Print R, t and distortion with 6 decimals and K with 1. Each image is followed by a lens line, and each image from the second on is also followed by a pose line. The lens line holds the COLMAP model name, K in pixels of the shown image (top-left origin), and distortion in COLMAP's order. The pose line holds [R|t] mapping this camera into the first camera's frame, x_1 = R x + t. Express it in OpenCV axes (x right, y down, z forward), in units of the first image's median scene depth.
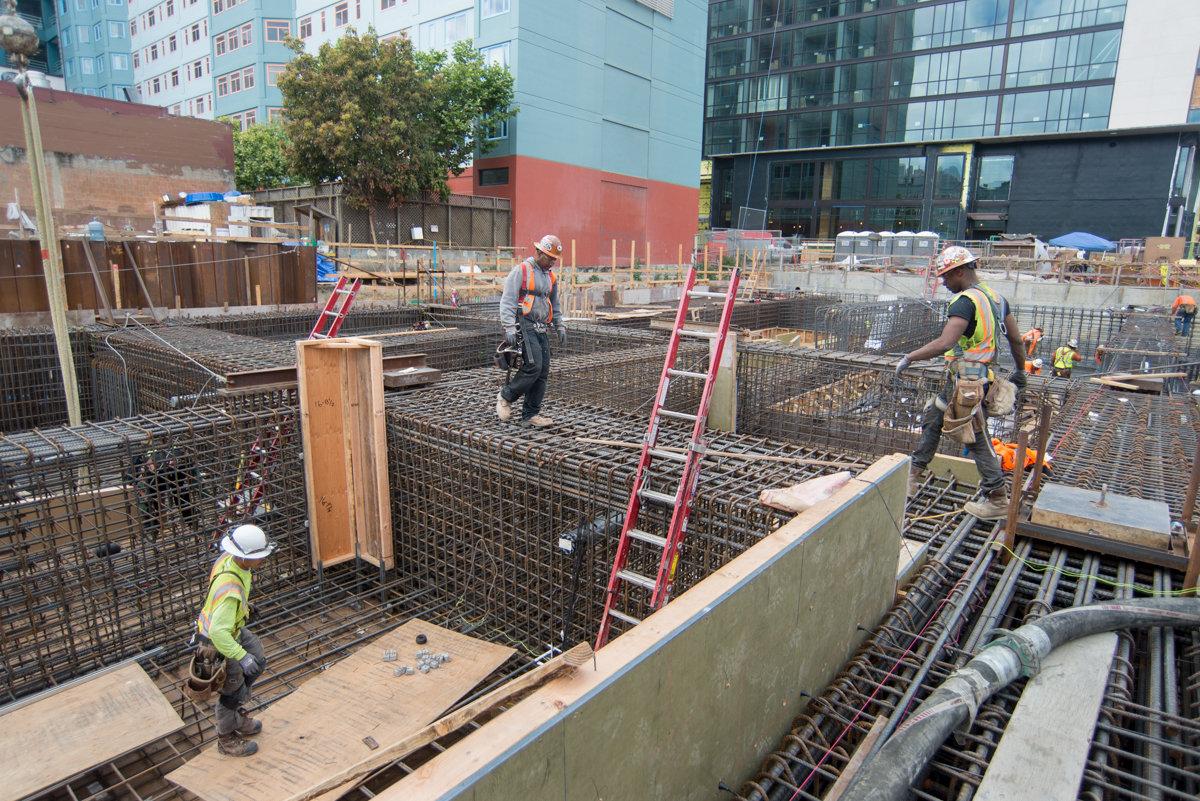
lens RADIAL K [[681.6, 0, 599.0], [0, 681.6, 394.9], [0, 0, 1]] dist [-0.042675, 0.006504]
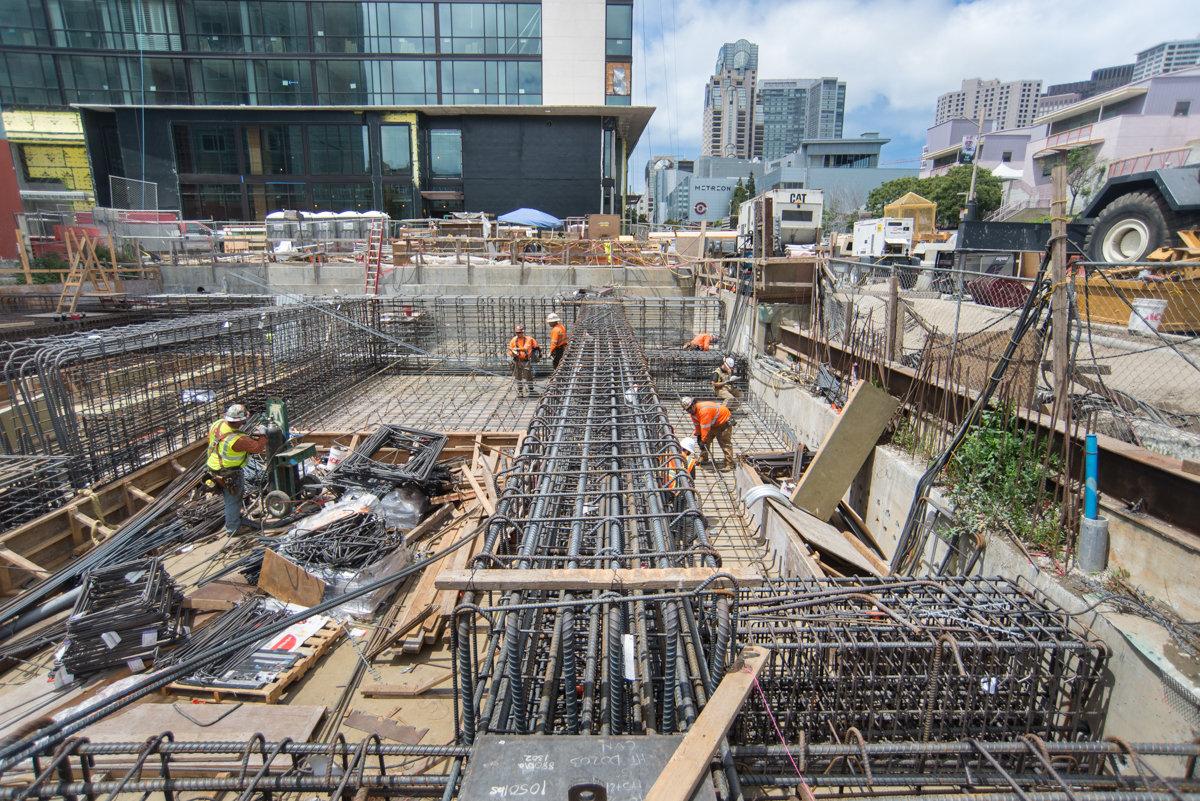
lens RADIAL K [[681.6, 0, 598.6], [0, 681.6, 403.7], [0, 0, 1]] dist [-0.042675, 0.006504]
pose [[0.771448, -0.156239, 0.616813, 0.139359], [0.142424, 0.987189, 0.071926, -0.025807], [-0.620149, 0.032361, 0.783817, 0.169087]]
